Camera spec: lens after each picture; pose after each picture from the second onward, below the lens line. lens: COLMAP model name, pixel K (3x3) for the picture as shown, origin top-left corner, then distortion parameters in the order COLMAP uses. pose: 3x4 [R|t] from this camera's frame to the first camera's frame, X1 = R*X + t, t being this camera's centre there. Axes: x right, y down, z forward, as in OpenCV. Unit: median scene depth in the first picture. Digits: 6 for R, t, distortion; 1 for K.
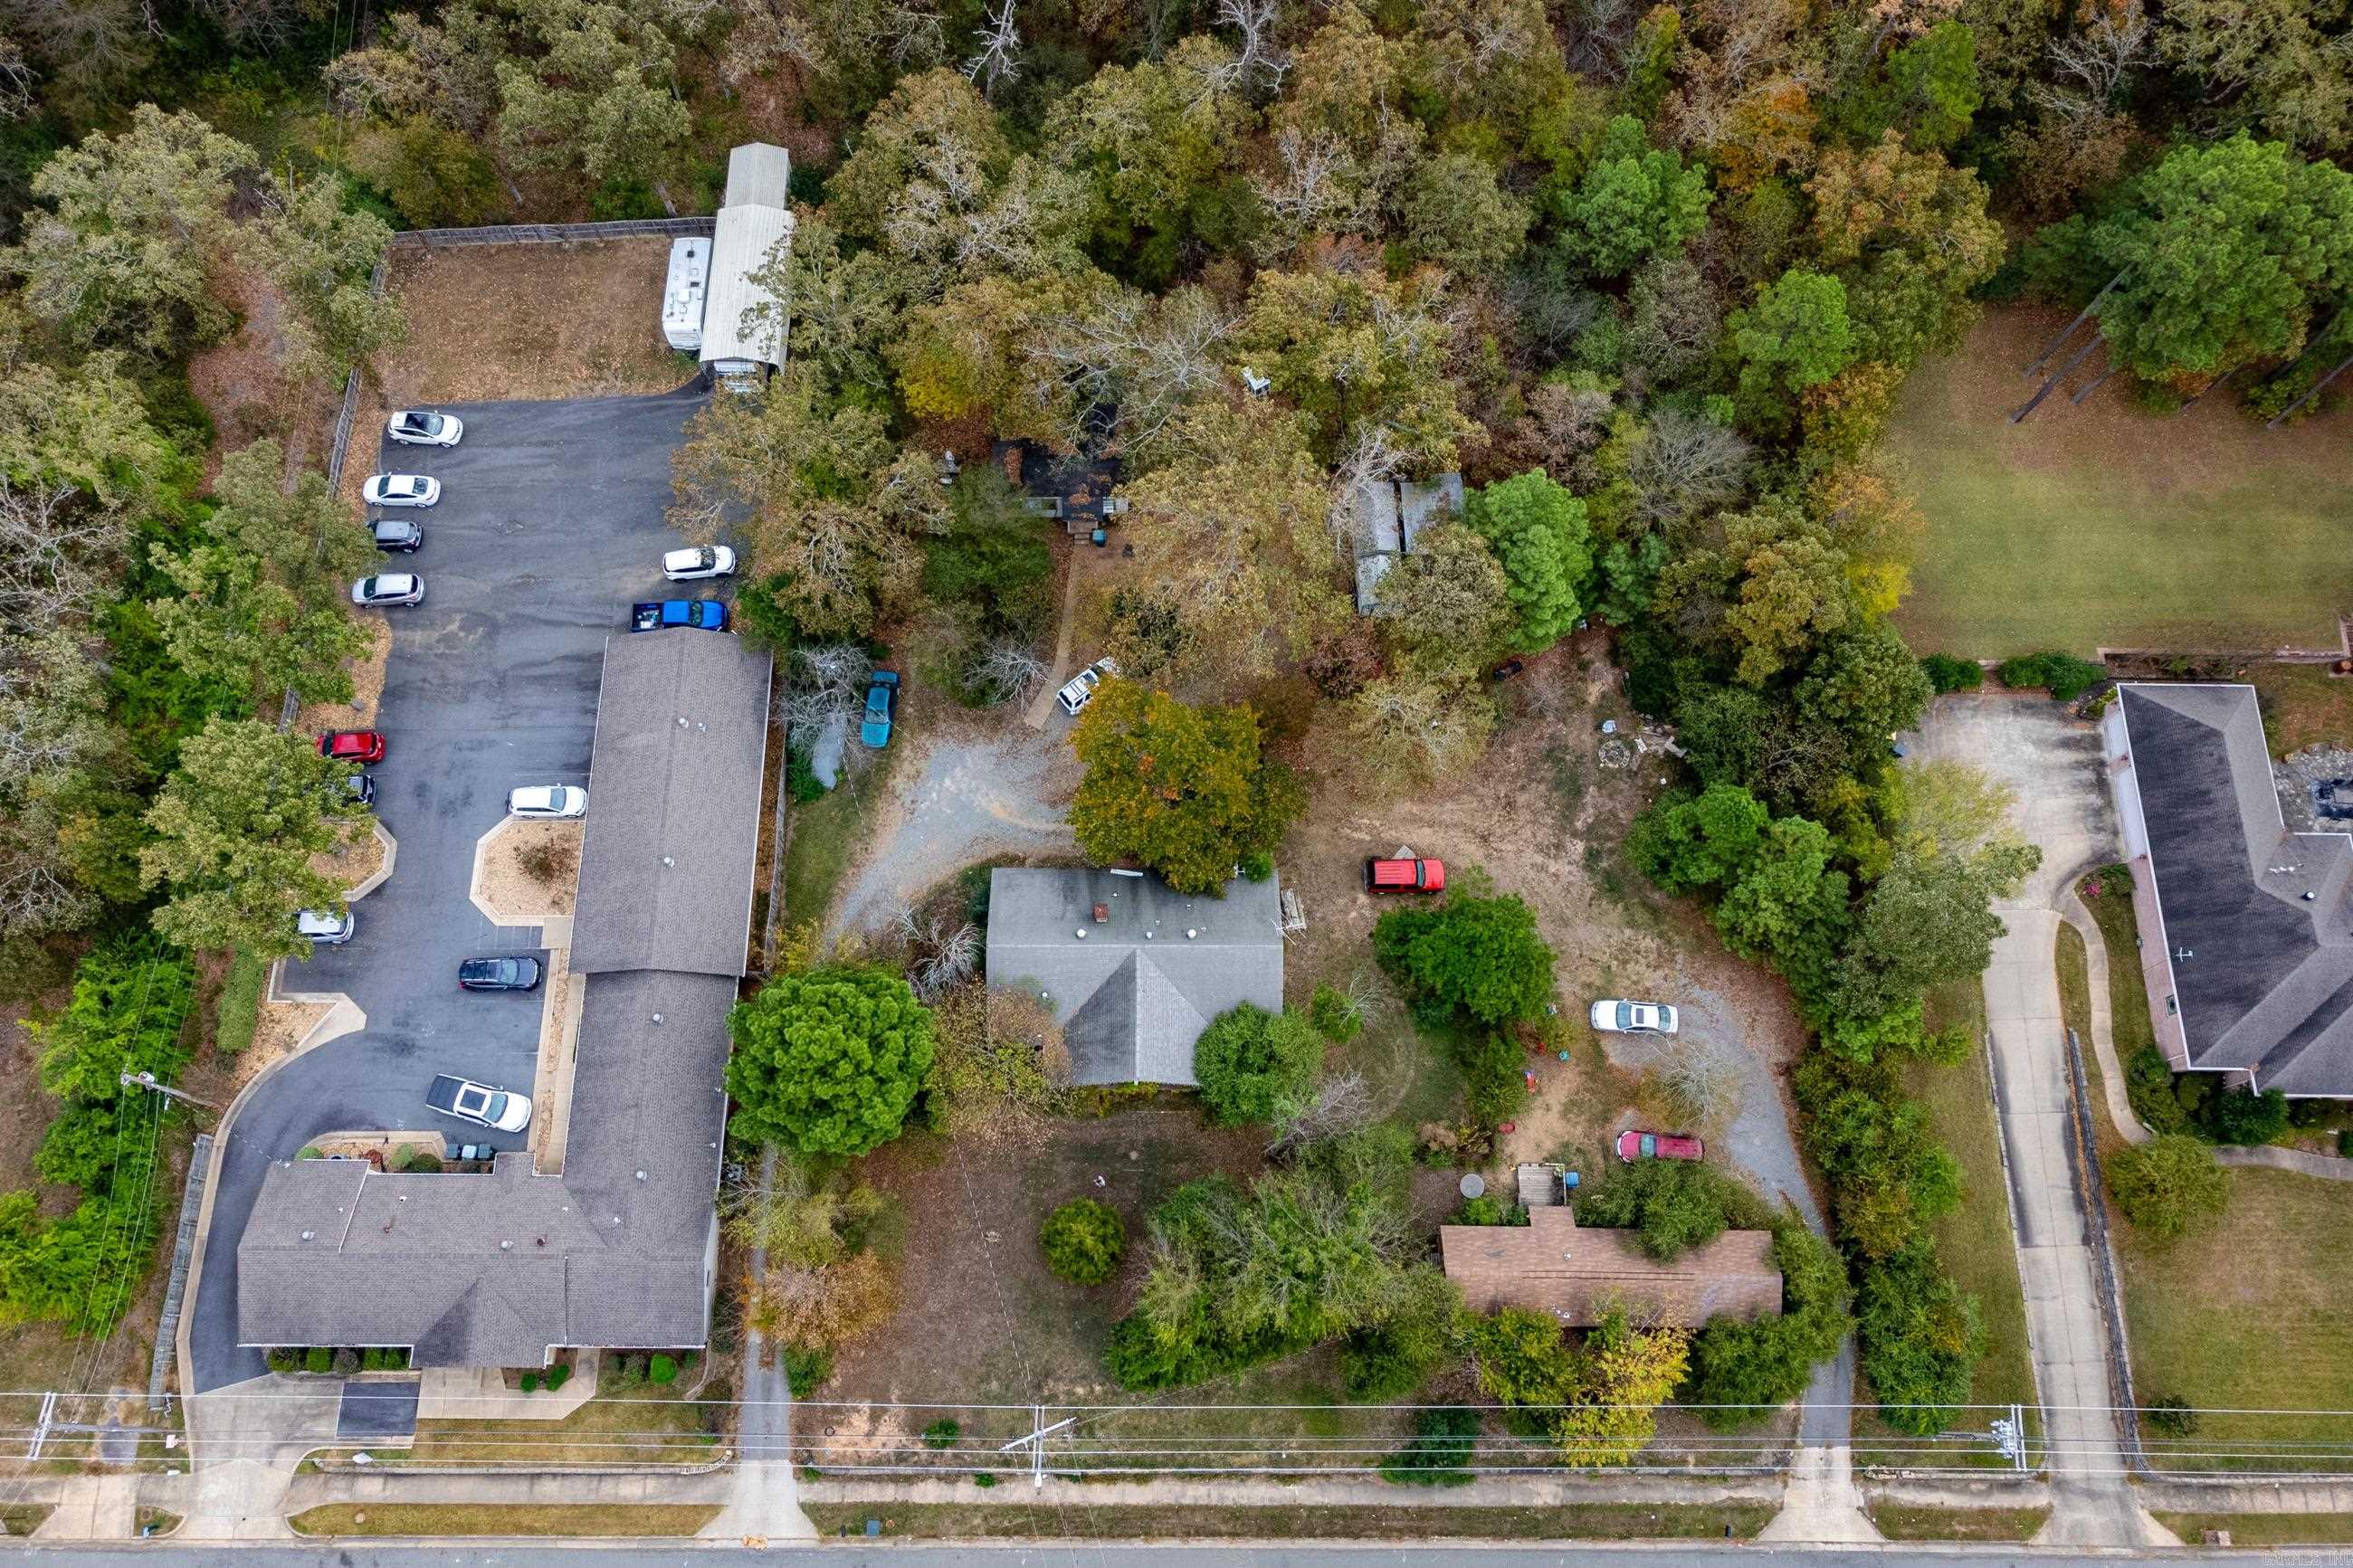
lens RADIAL K [[1753.3, 0, 1176.5], [0, 1753.3, 784.0], [0, 0, 1]] dist [-0.000061, 0.030852]
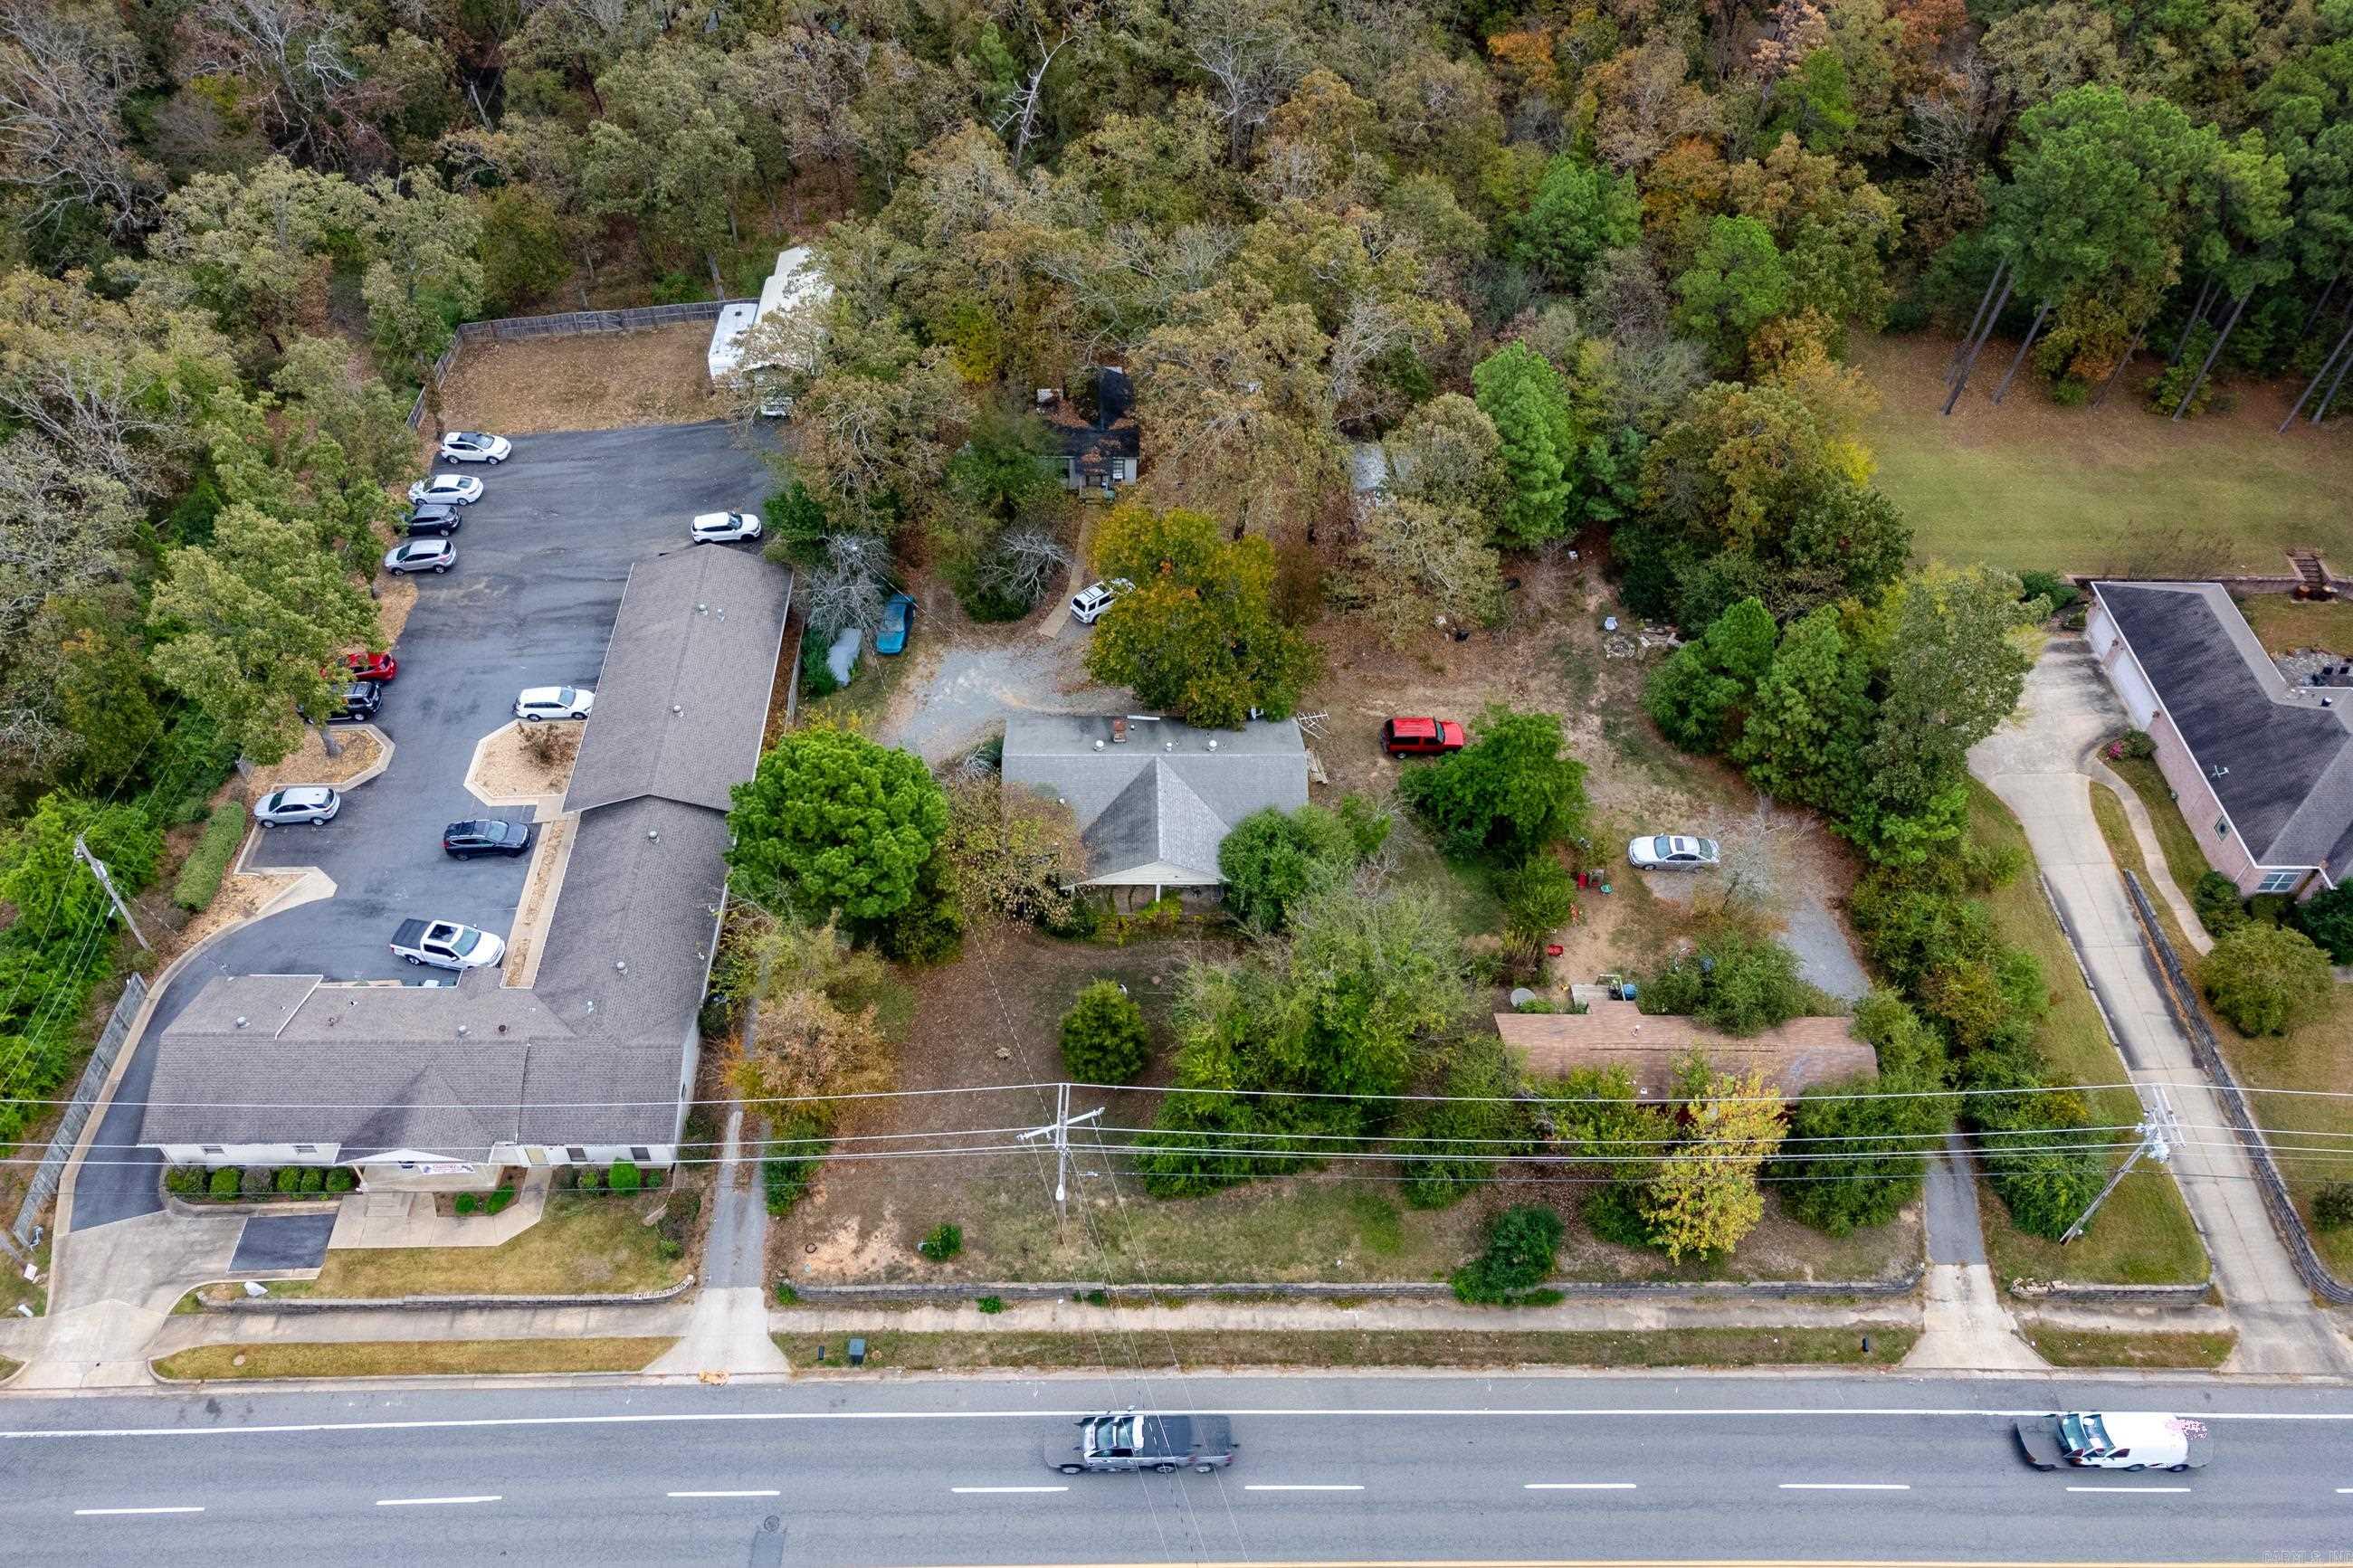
lens RADIAL K [[1738.4, 0, 1178.5], [0, 1738.4, 767.5], [0, 0, 1]] dist [0.003830, 0.023282]
pose [[0.999612, -0.013433, 0.024382, -0.034124], [0.022070, 0.916250, -0.399998, 0.483450], [-0.016967, 0.400381, 0.916192, 0.117552]]
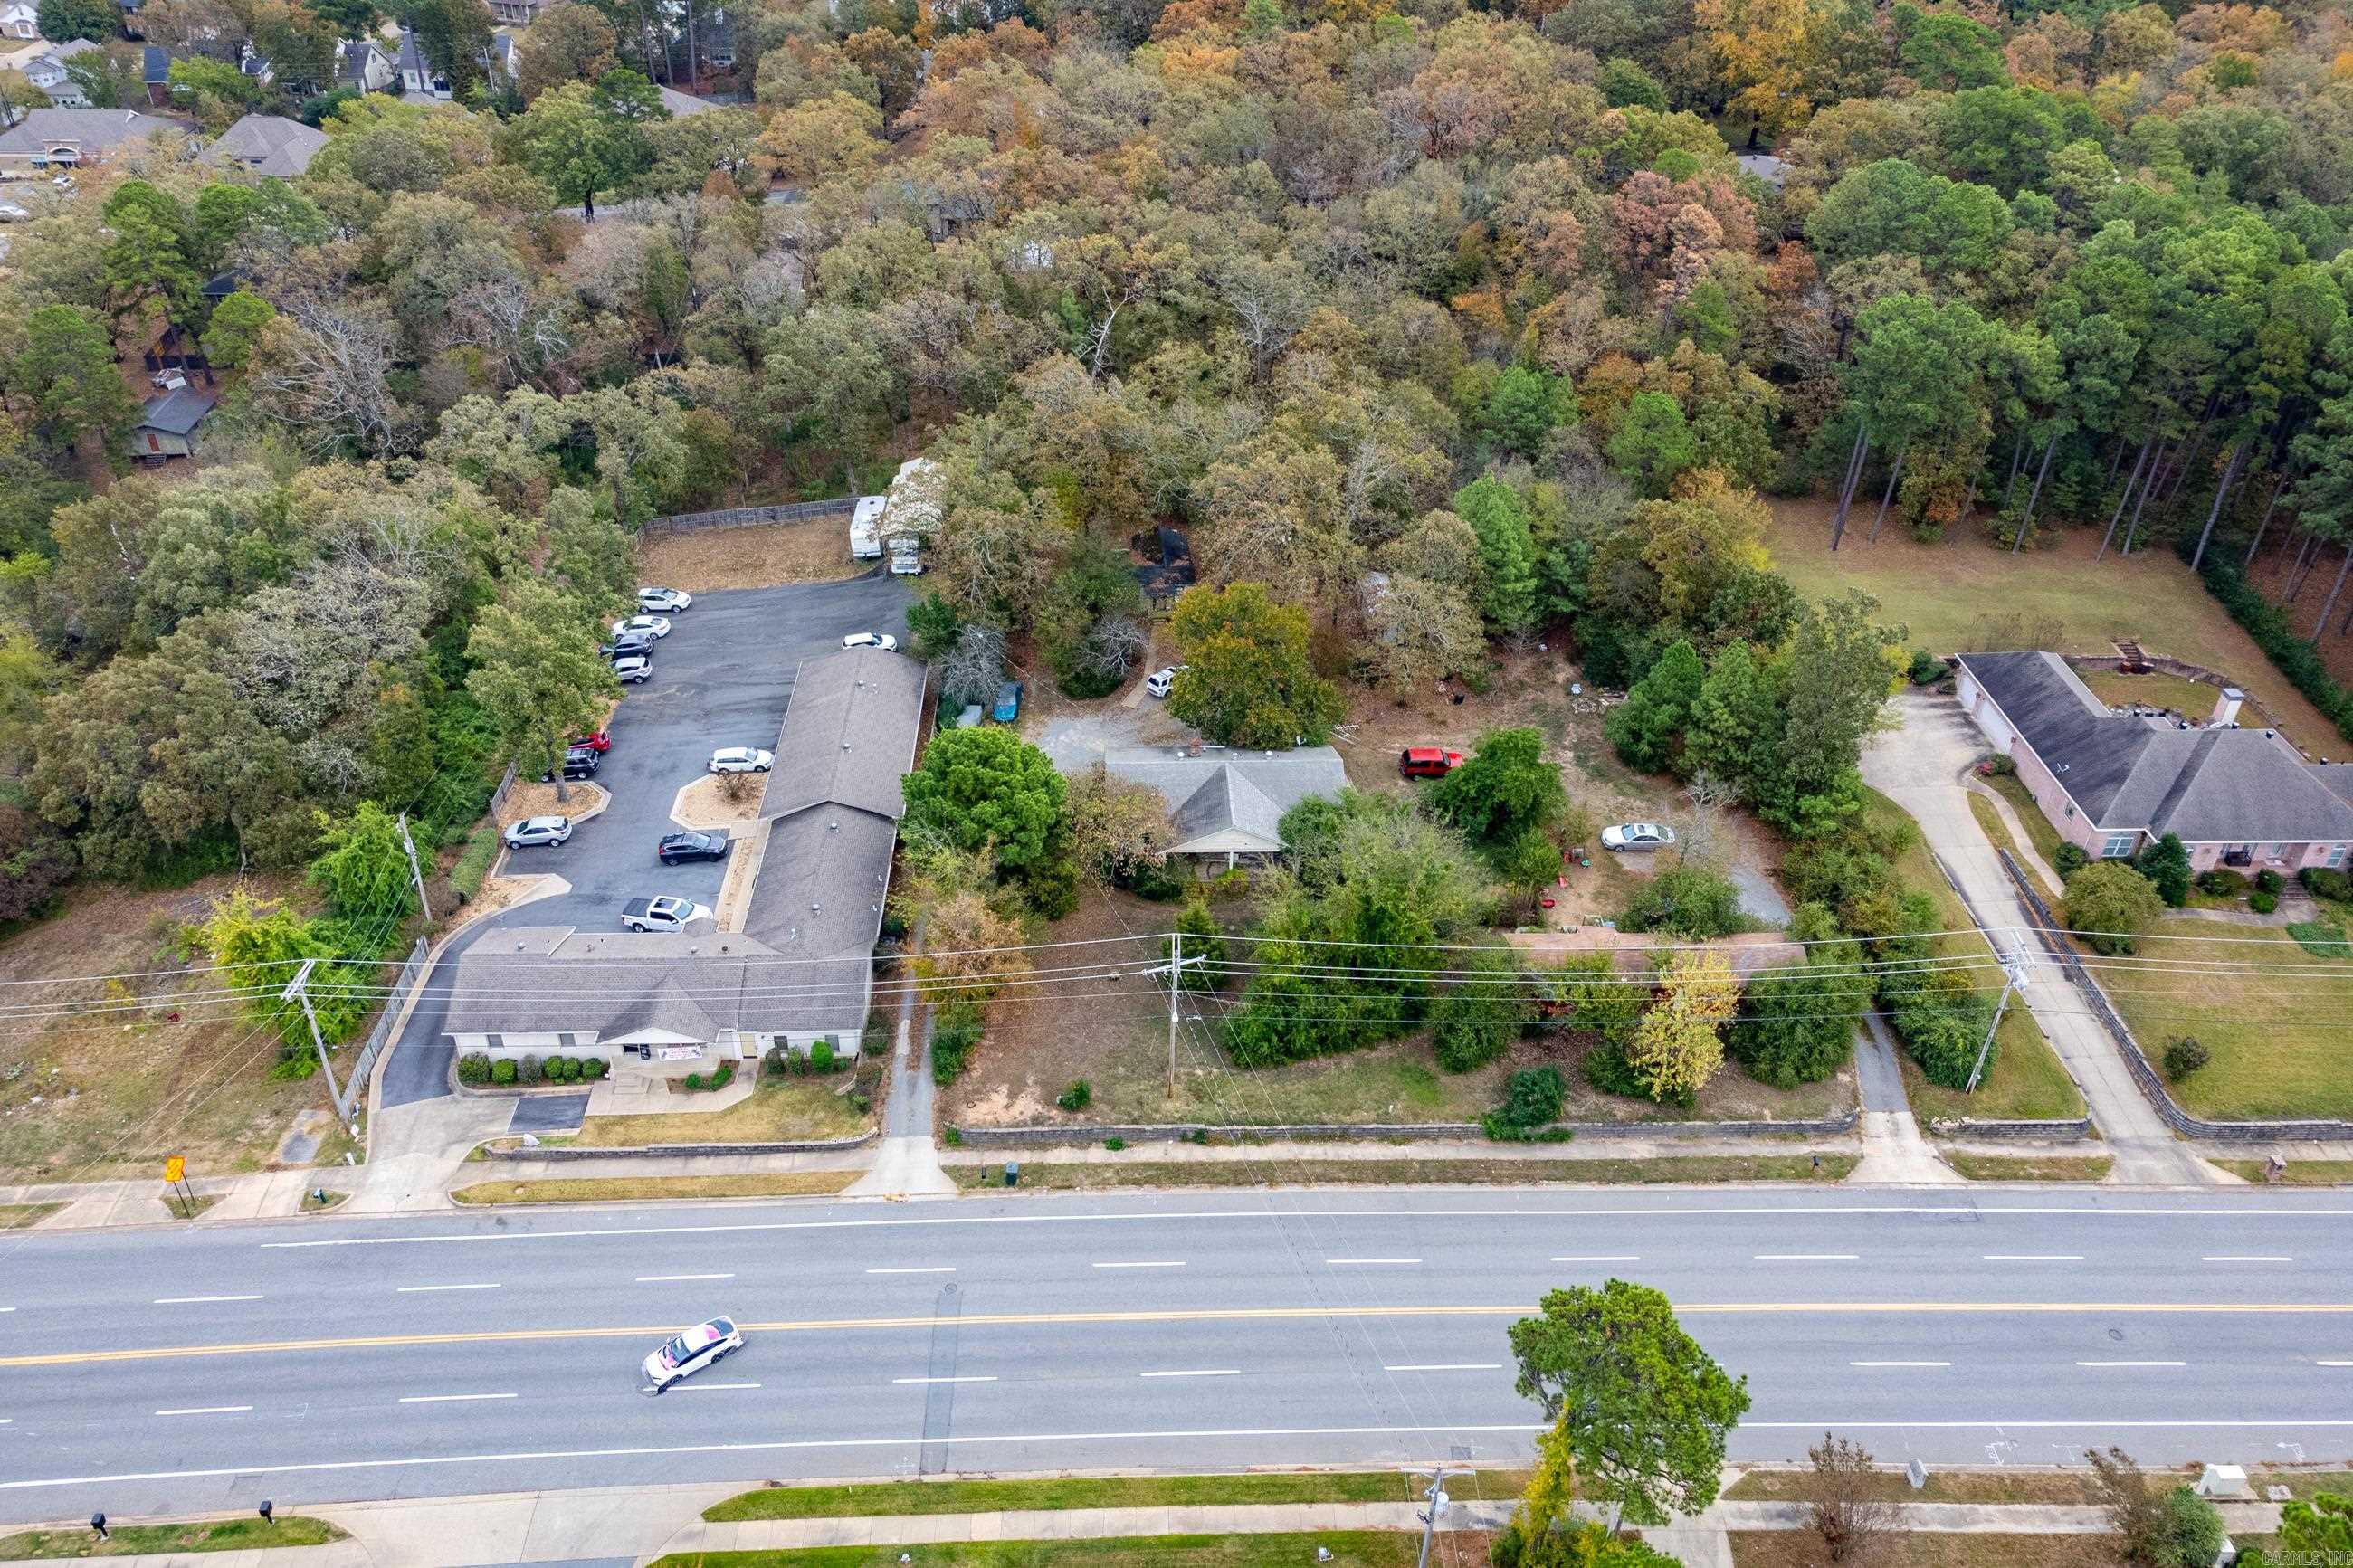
lens RADIAL K [[1706.0, 0, 1178.4], [0, 1706.0, 724.7], [0, 0, 1]] dist [0.036977, -0.053317]
pose [[0.999112, -0.028132, 0.031374, -0.093382], [0.041368, 0.796600, -0.603090, 0.798487], [-0.008027, 0.603852, 0.797056, 0.017284]]
